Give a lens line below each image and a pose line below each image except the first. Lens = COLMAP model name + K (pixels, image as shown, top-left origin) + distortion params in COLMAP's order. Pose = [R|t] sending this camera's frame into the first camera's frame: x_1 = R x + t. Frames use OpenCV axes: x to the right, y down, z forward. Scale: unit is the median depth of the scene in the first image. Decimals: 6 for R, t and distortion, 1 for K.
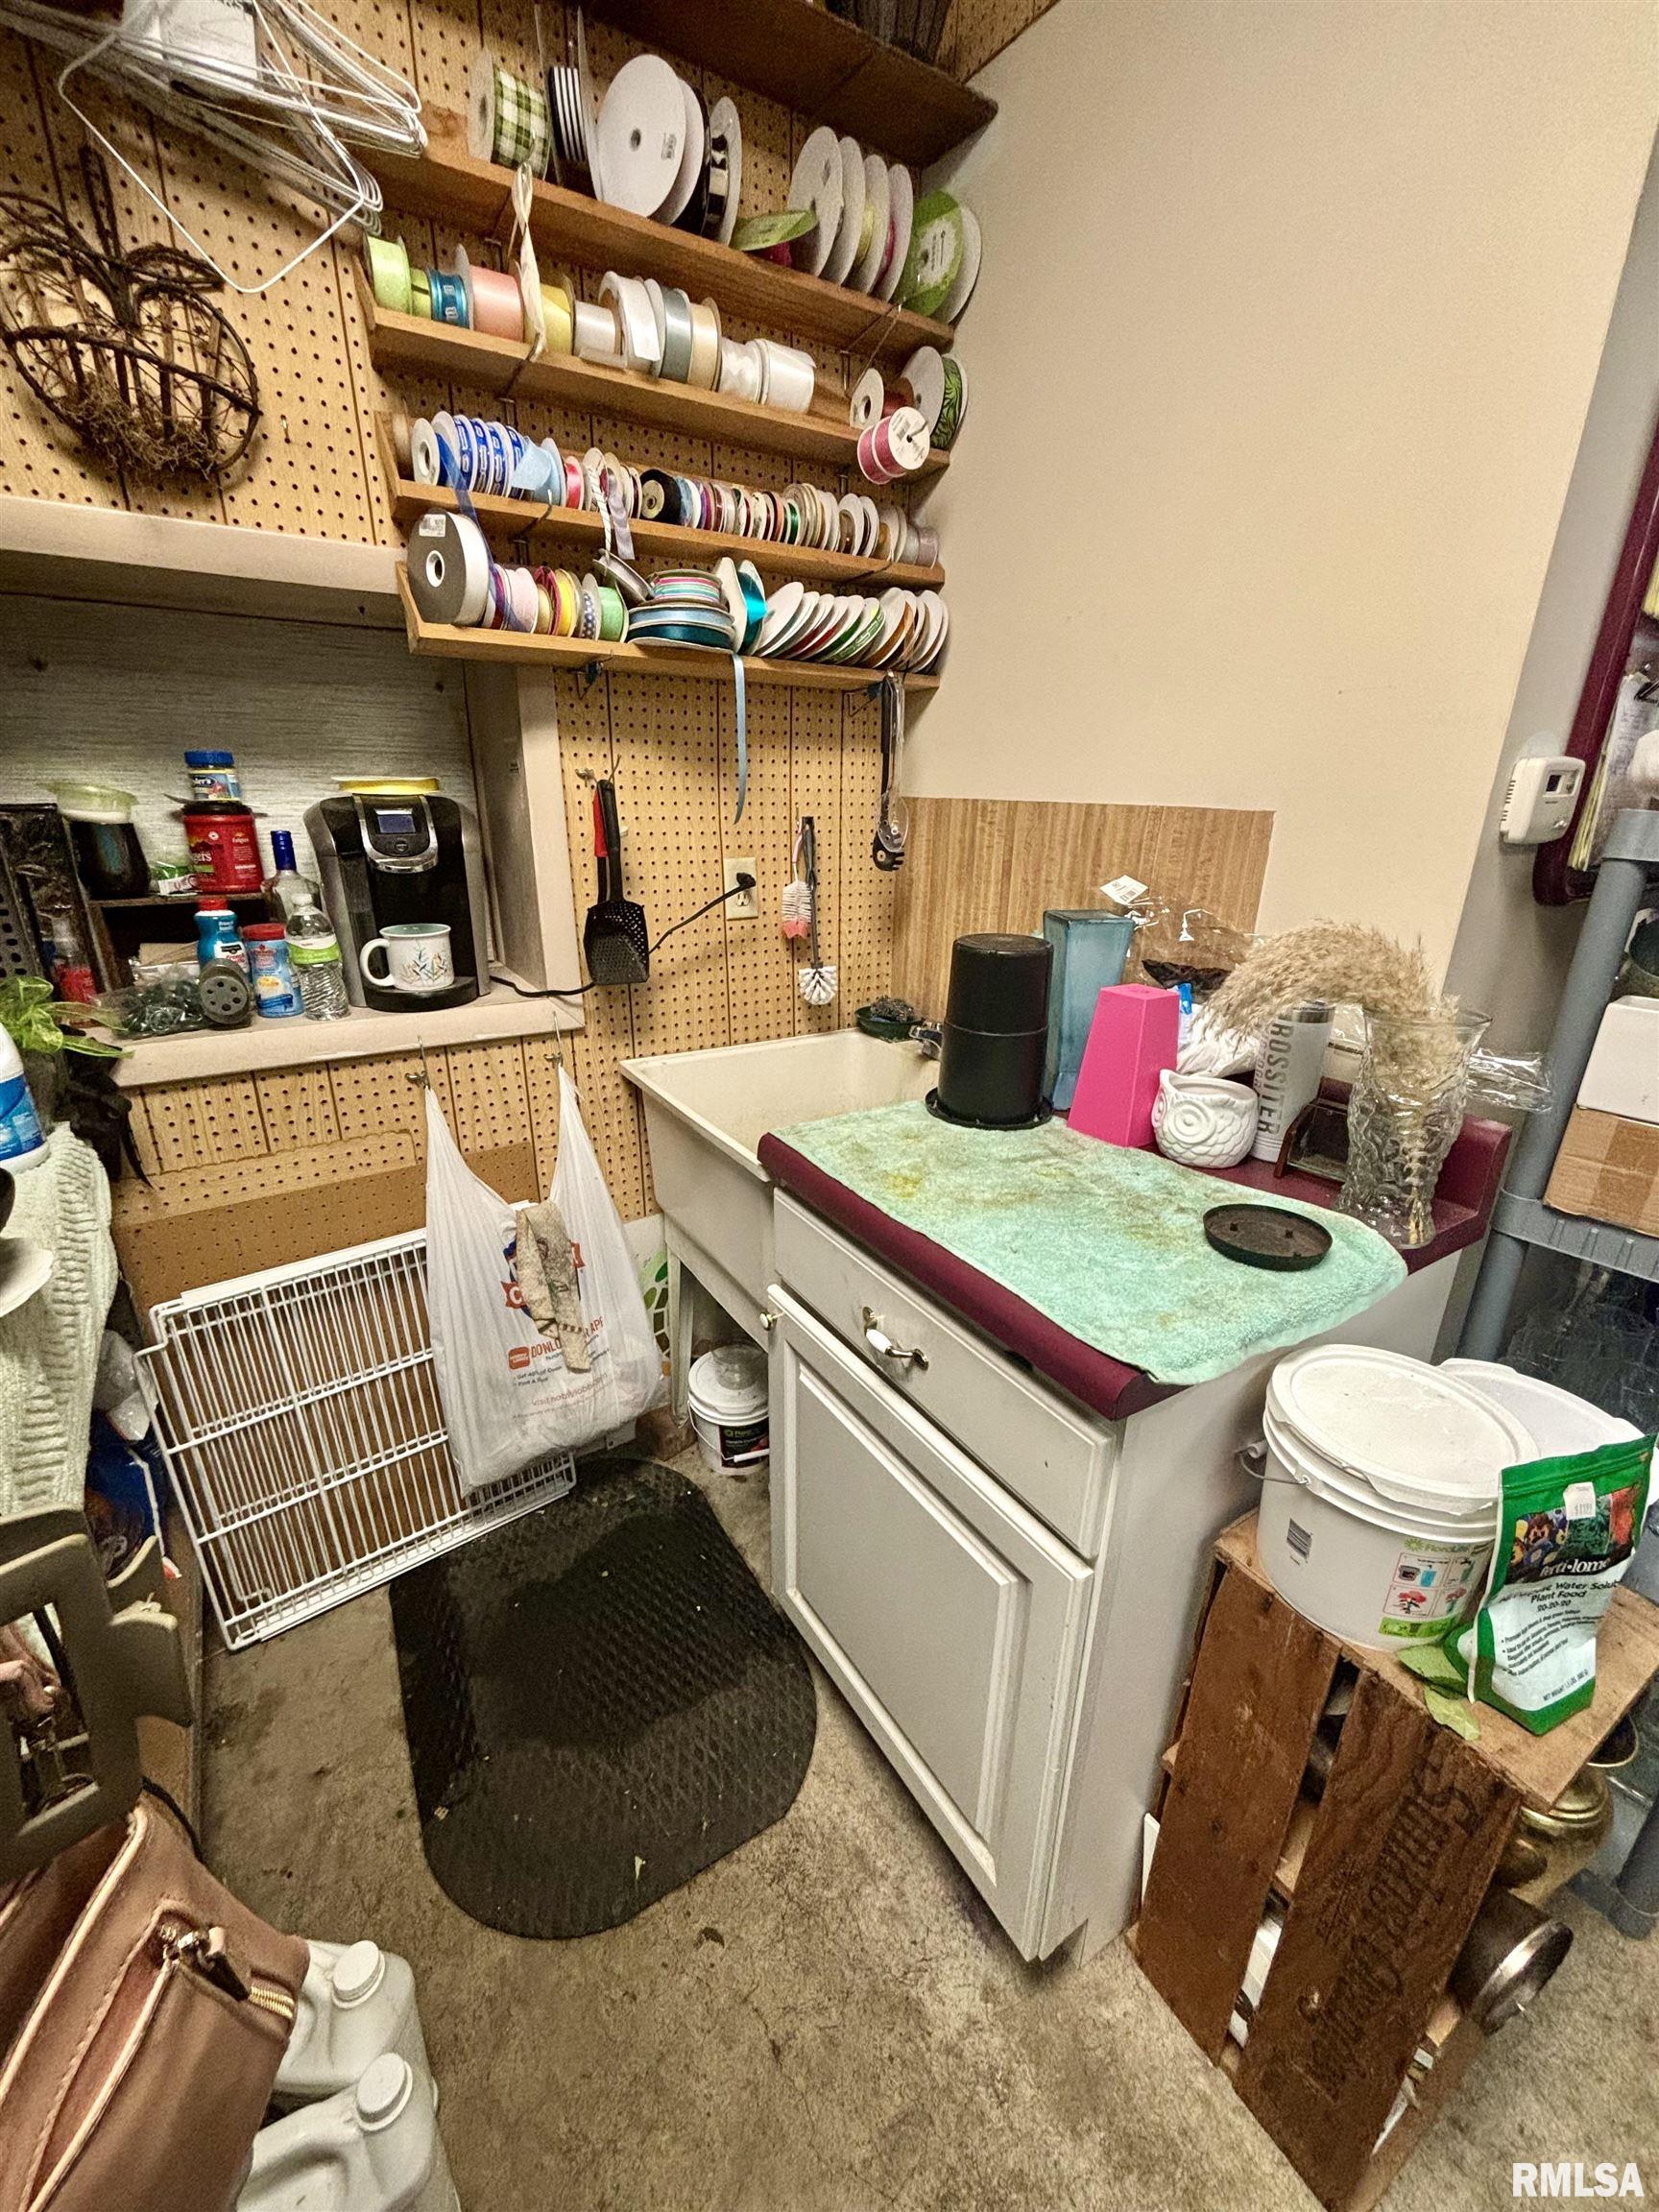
lens RADIAL K [[893.9, 0, 829.5], [0, 893.9, 1106.0], [0, 0, 1]] dist [-0.009749, 0.003929]
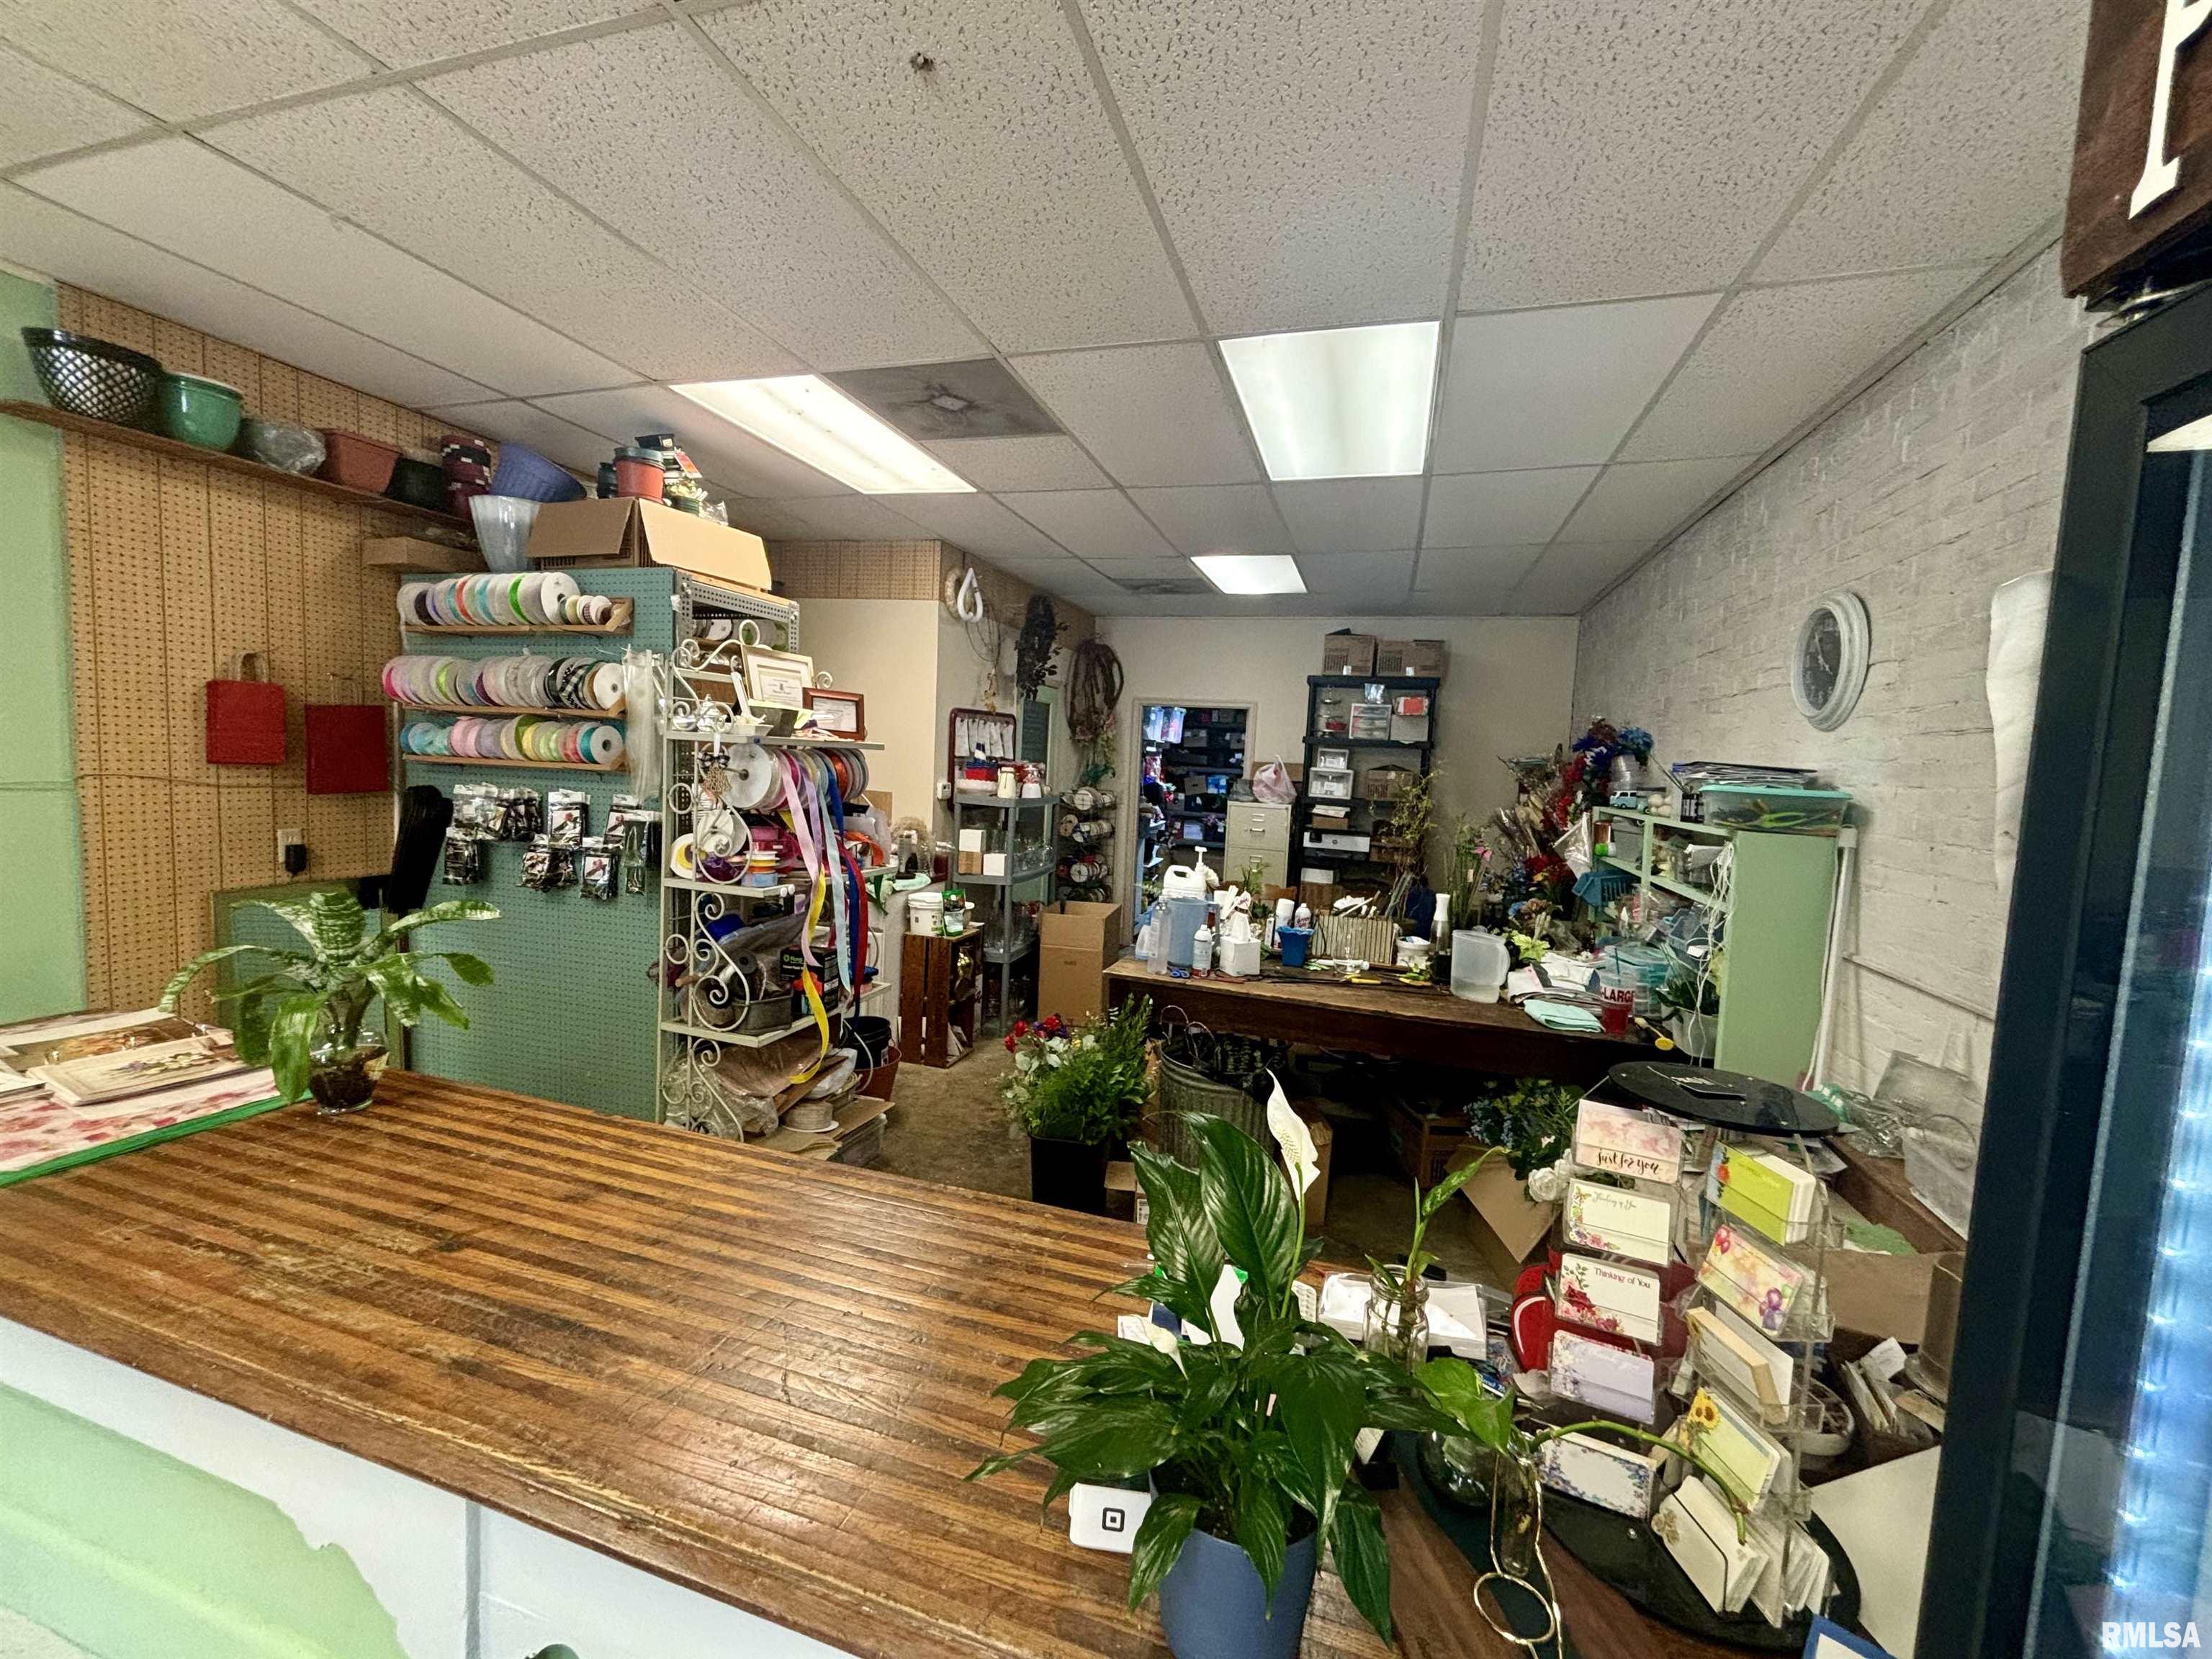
lens RADIAL K [[893.9, 0, 1106.2], [0, 893.9, 827.3], [0, 0, 1]] dist [-0.009749, 0.003929]
pose [[0.772370, -0.017065, 0.634944, -1.635317], [0.183740, 0.962903, -0.197628, 0.987483], [-0.608017, 0.269306, 0.746853, -3.161235]]
